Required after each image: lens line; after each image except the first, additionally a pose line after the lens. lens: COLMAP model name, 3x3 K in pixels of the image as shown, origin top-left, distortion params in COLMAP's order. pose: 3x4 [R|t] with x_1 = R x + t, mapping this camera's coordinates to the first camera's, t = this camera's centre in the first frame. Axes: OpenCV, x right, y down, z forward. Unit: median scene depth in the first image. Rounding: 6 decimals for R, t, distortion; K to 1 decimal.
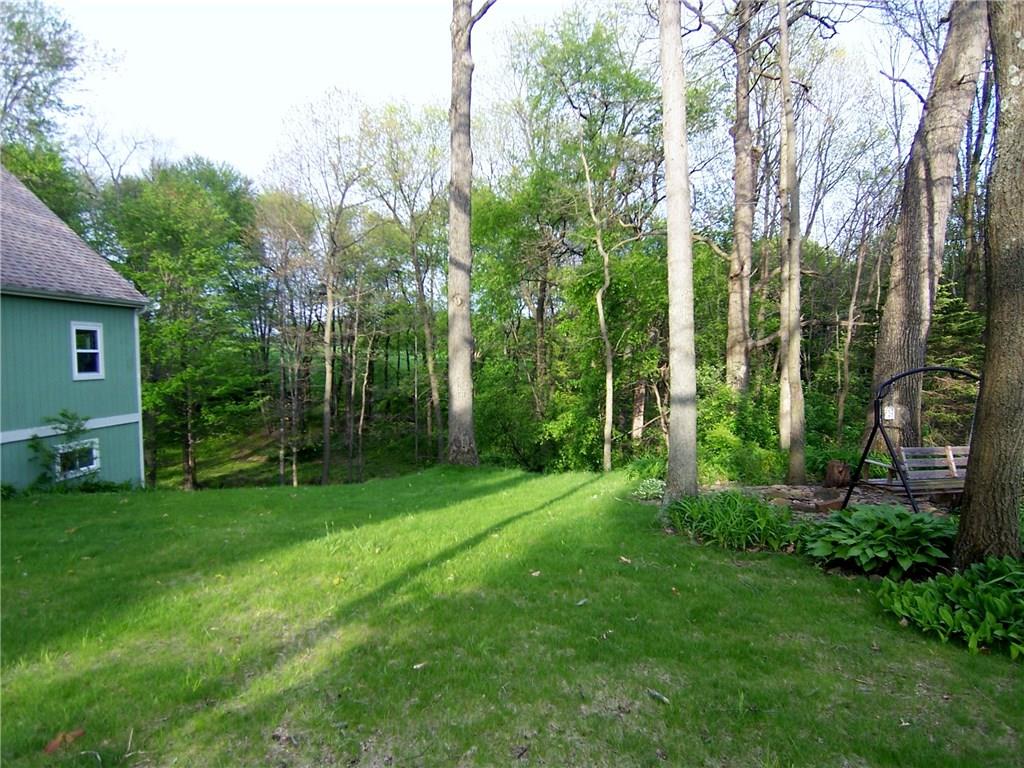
lens RADIAL K [[706.0, 0, 512.0], [0, 706.0, 384.0], [0, 0, 1]] dist [-0.007726, -0.005756]
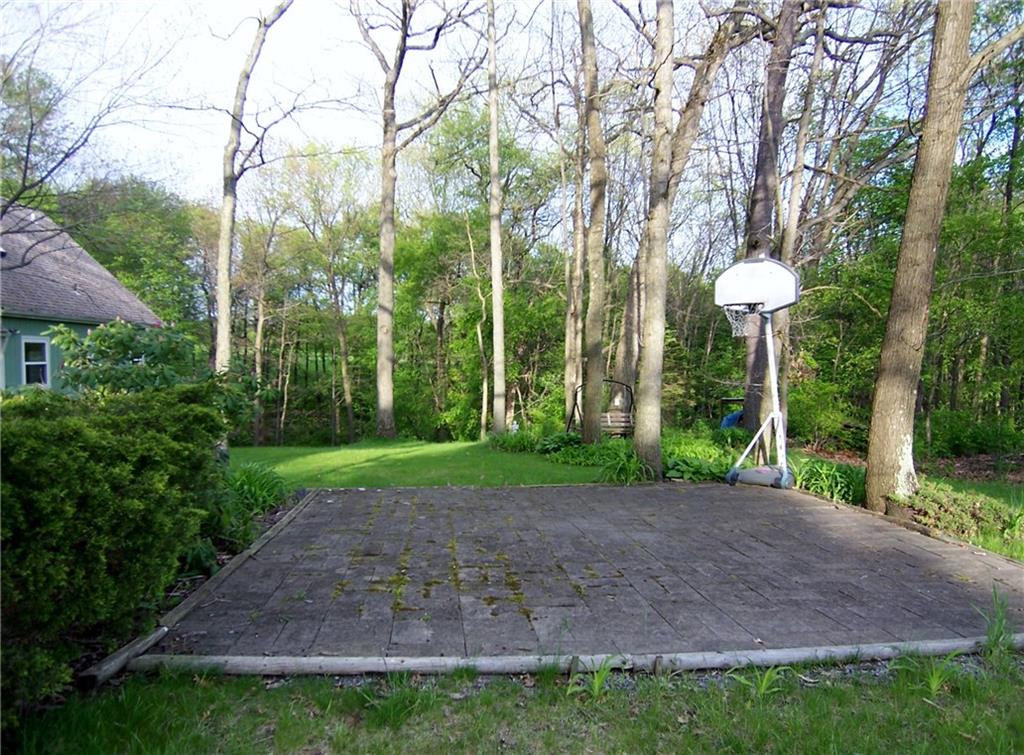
lens RADIAL K [[705.7, 0, 512.0], [0, 705.7, 377.5], [0, 0, 1]] dist [-0.002831, -0.059864]
pose [[0.990117, 0.012251, 0.139706, -0.008448], [-0.010532, 0.999860, -0.013037, 0.000578], [-0.139846, 0.011437, 0.990107, -0.311286]]
